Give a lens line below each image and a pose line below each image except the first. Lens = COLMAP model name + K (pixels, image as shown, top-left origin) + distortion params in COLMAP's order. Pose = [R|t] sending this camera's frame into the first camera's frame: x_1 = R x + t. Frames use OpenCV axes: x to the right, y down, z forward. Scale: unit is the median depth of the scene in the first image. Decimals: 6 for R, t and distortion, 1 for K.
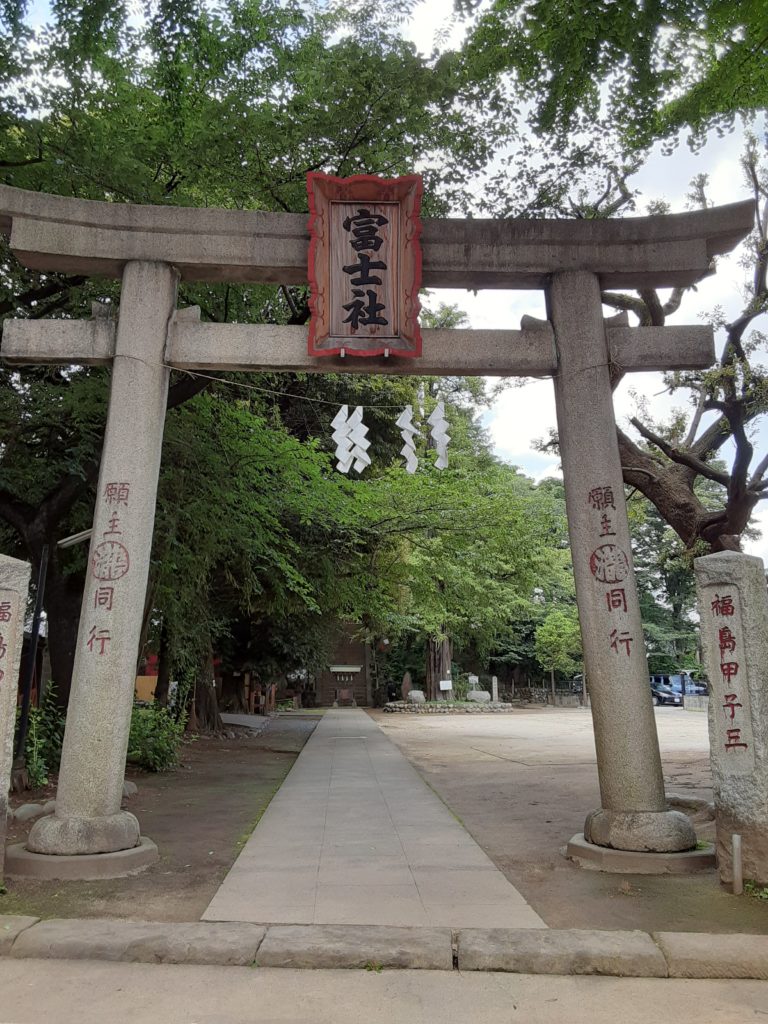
lens RADIAL K [[798.3, 0, 383.9], [0, 798.3, 509.6], [0, 0, 1]] dist [0.014124, -0.001058]
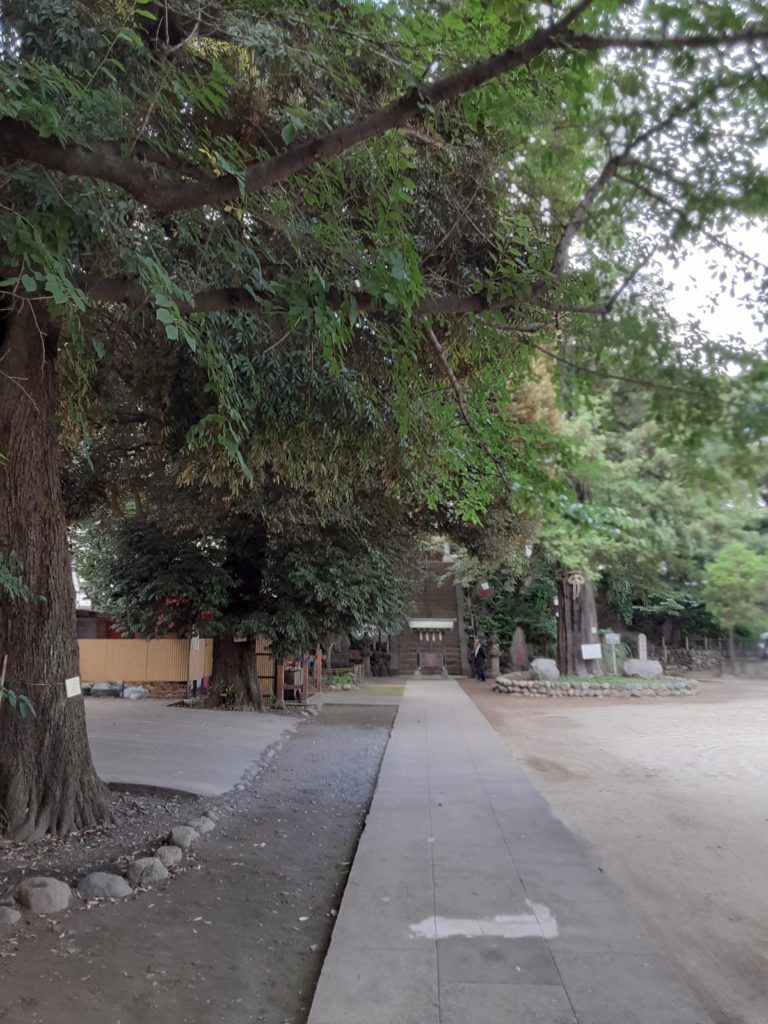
lens RADIAL K [[798.3, 0, 383.6], [0, 798.3, 513.5], [0, 0, 1]] dist [0.014124, -0.001058]
pose [[0.995185, -0.009963, -0.097502, -0.019952], [0.016507, 0.997647, 0.066538, 0.054647], [0.096610, -0.067827, 0.993009, 0.300848]]
